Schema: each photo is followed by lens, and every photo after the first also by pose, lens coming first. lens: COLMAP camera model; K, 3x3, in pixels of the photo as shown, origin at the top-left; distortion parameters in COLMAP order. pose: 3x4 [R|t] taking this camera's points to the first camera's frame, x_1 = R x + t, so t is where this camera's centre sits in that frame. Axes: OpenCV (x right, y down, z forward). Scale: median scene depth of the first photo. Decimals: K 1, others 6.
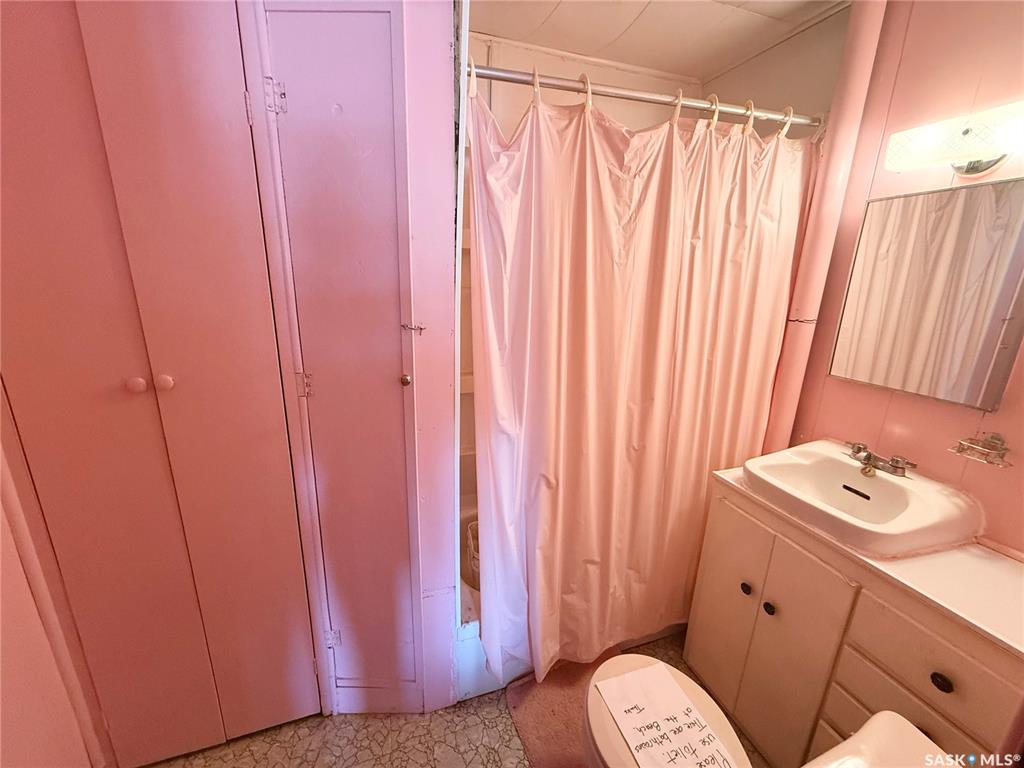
lens RADIAL K [[405.2, 0, 510.6], [0, 405.2, 376.1], [0, 0, 1]] dist [-0.000913, 0.000365]
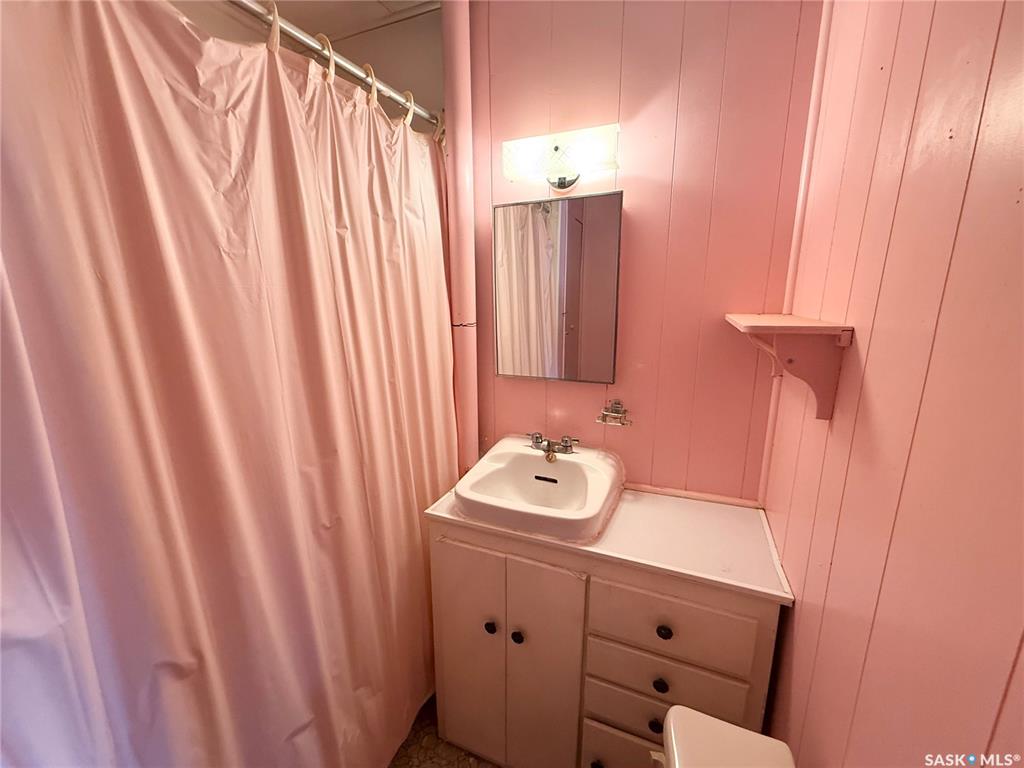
lens RADIAL K [[405.2, 0, 512.3], [0, 405.2, 386.8], [0, 0, 1]] dist [-0.000913, 0.000365]
pose [[0.666499, -0.188683, 0.721233, 0.072116], [0.202278, 0.976919, 0.068646, -0.039677], [-0.717539, 0.100137, 0.689282, 0.297418]]
